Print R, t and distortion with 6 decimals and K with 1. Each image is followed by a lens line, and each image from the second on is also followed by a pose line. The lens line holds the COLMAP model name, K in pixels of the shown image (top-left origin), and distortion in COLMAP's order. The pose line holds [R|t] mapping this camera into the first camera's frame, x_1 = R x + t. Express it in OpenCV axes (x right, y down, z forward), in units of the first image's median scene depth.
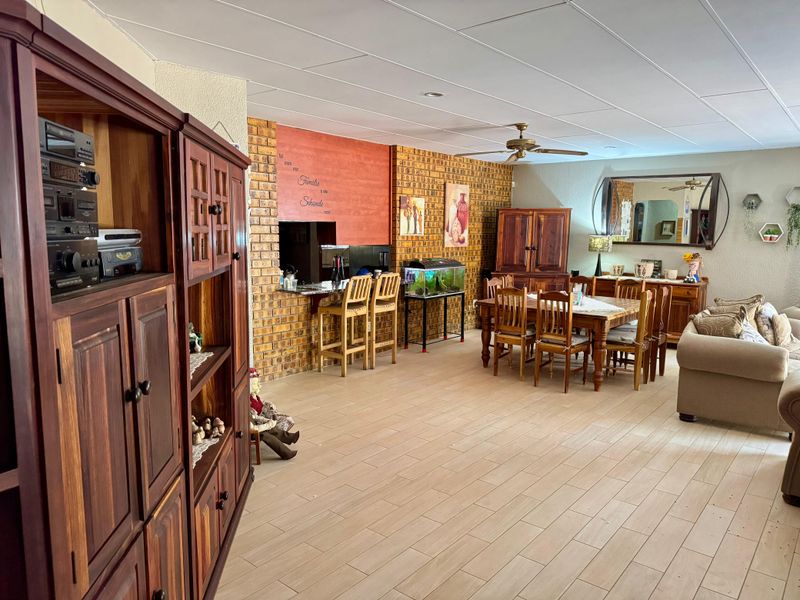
lens RADIAL K [[584.8, 0, 400.5], [0, 584.8, 313.3], [0, 0, 1]] dist [0.072393, -0.144153]
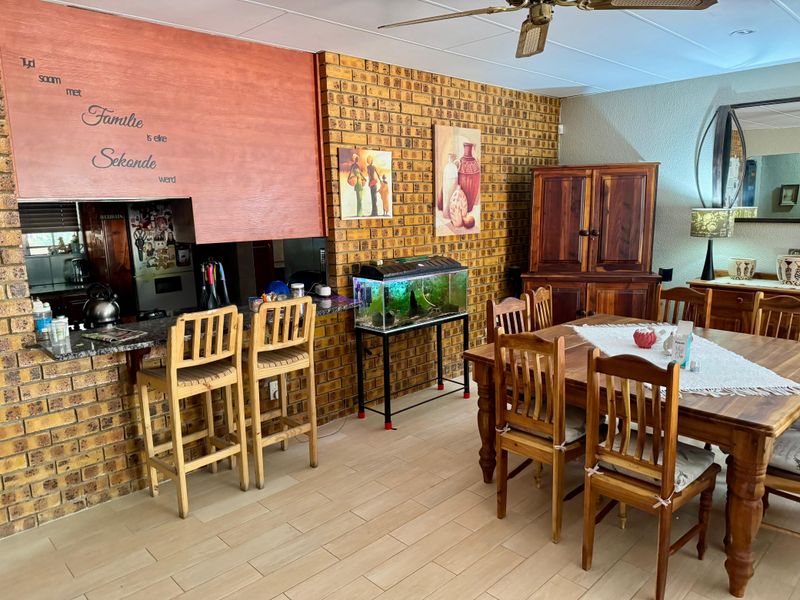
lens RADIAL K [[584.8, 0, 400.5], [0, 584.8, 313.3], [0, 0, 1]] dist [0.072393, -0.144153]
pose [[0.993425, -0.011418, -0.113910, 0.115086], [0.015628, 0.999225, 0.036128, -0.062194], [0.113409, -0.037670, 0.992834, 0.442033]]
